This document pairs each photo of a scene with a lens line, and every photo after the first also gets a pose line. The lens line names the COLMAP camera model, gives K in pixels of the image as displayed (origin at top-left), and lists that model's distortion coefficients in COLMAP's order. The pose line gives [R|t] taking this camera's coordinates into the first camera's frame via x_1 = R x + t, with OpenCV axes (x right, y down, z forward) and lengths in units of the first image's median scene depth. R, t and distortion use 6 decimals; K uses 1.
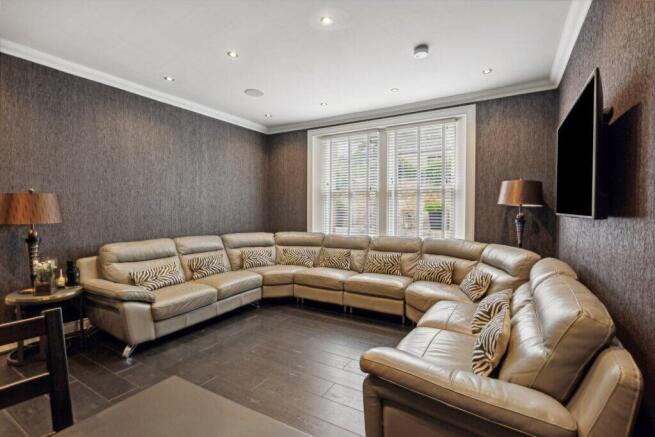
lens RADIAL K [[304.1, 0, 314.6], [0, 304.1, 213.8], [0, 0, 1]] dist [-0.019959, -0.000838]
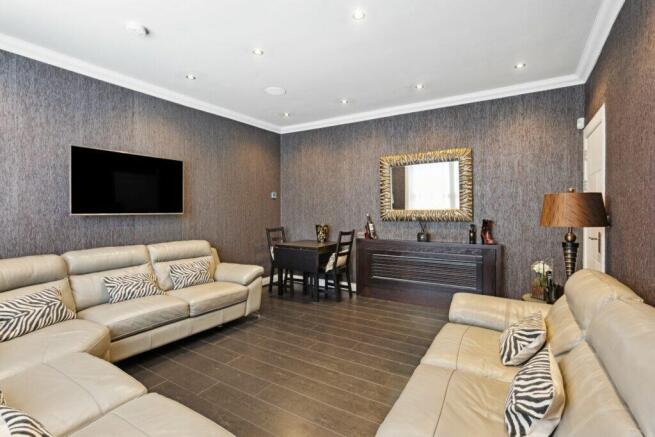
lens RADIAL K [[304.1, 0, 327.1], [0, 304.1, 217.5], [0, 0, 1]] dist [-0.019959, -0.000838]
pose [[0.999452, 0.001712, -0.033071, 0.098962], [-0.001567, 0.999989, 0.004412, -0.002938], [0.033079, -0.004357, 0.999443, 0.158662]]
